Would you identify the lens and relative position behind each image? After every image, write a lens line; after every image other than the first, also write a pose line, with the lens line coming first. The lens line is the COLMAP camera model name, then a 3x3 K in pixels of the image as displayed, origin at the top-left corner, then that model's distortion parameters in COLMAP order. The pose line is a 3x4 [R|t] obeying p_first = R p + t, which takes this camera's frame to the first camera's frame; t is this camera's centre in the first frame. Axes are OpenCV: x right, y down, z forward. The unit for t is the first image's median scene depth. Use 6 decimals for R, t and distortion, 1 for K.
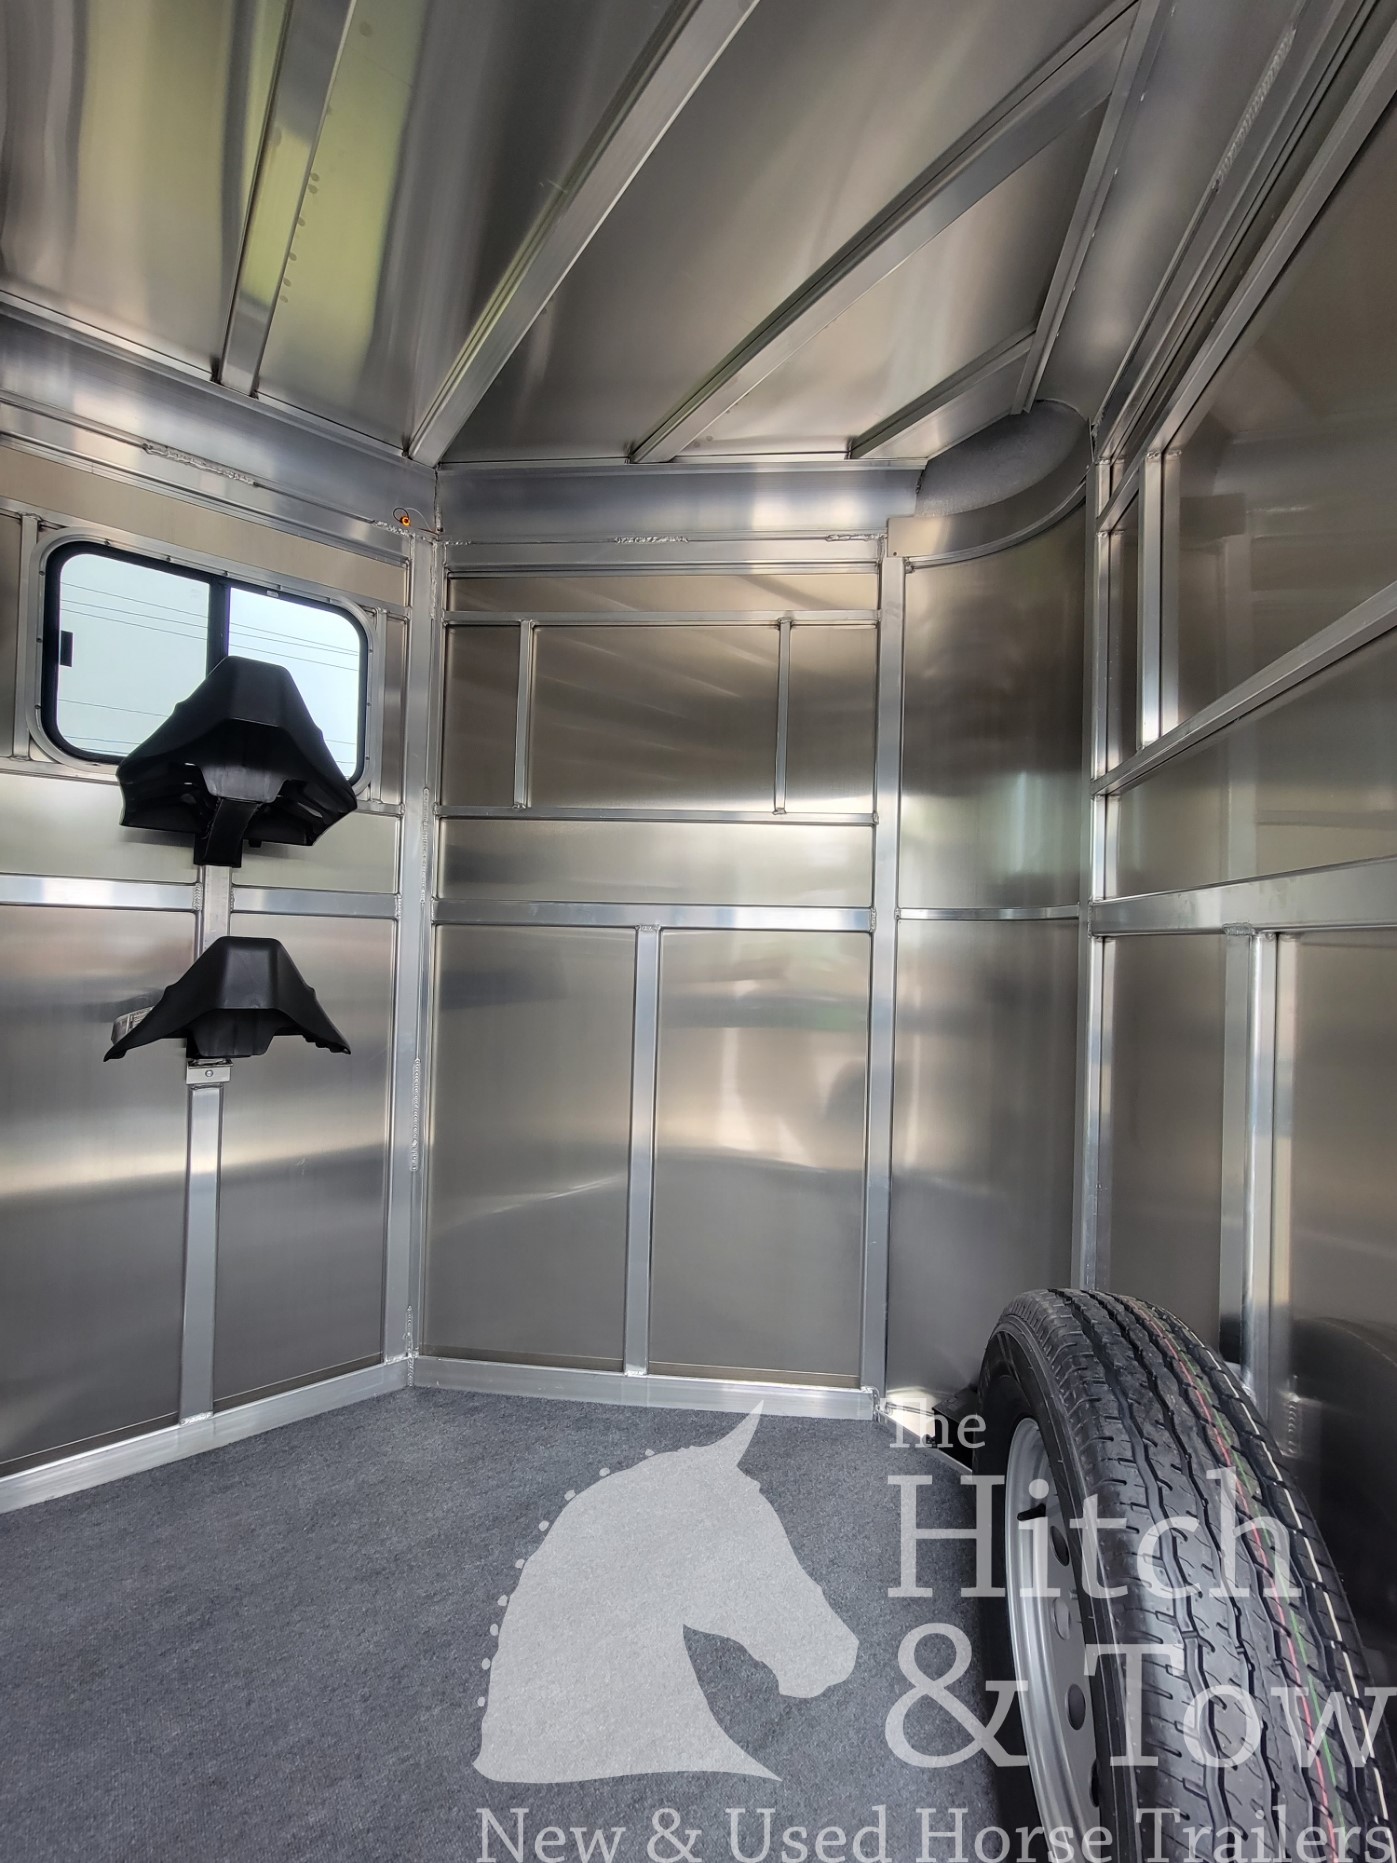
lens RADIAL K [[755.8, 0, 692.7], [0, 755.8, 935.0], [0, 0, 1]] dist [0.003600, 0.000685]
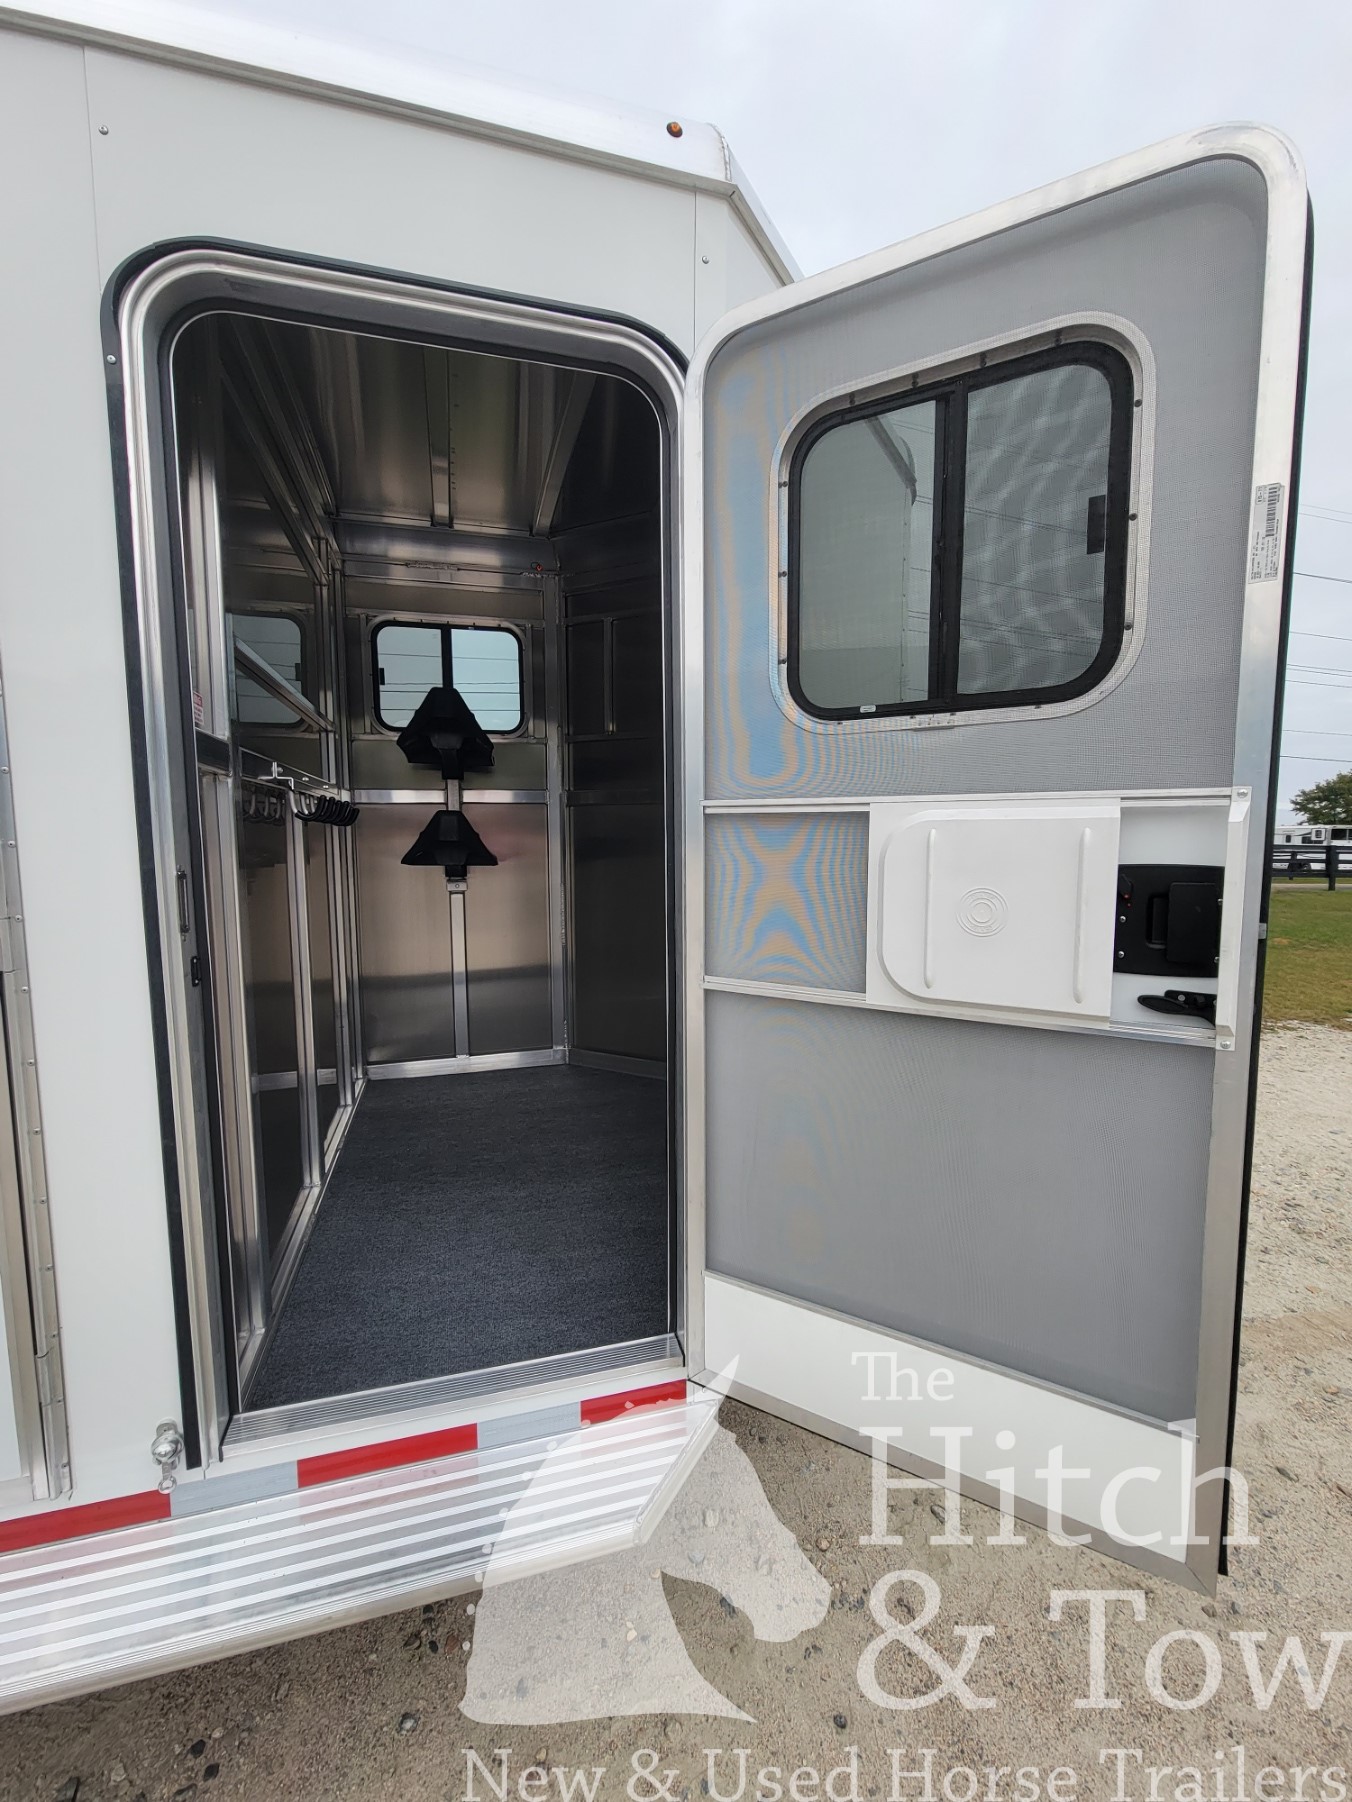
lens RADIAL K [[731.0, 0, 681.8], [0, 731.0, 899.9], [0, 0, 1]] dist [0.003600, 0.000685]
pose [[0.933192, 0.006424, -0.359320, 0.601417], [0.032511, 0.994232, 0.102208, 0.043716], [0.357904, -0.107062, 0.927600, -0.568875]]
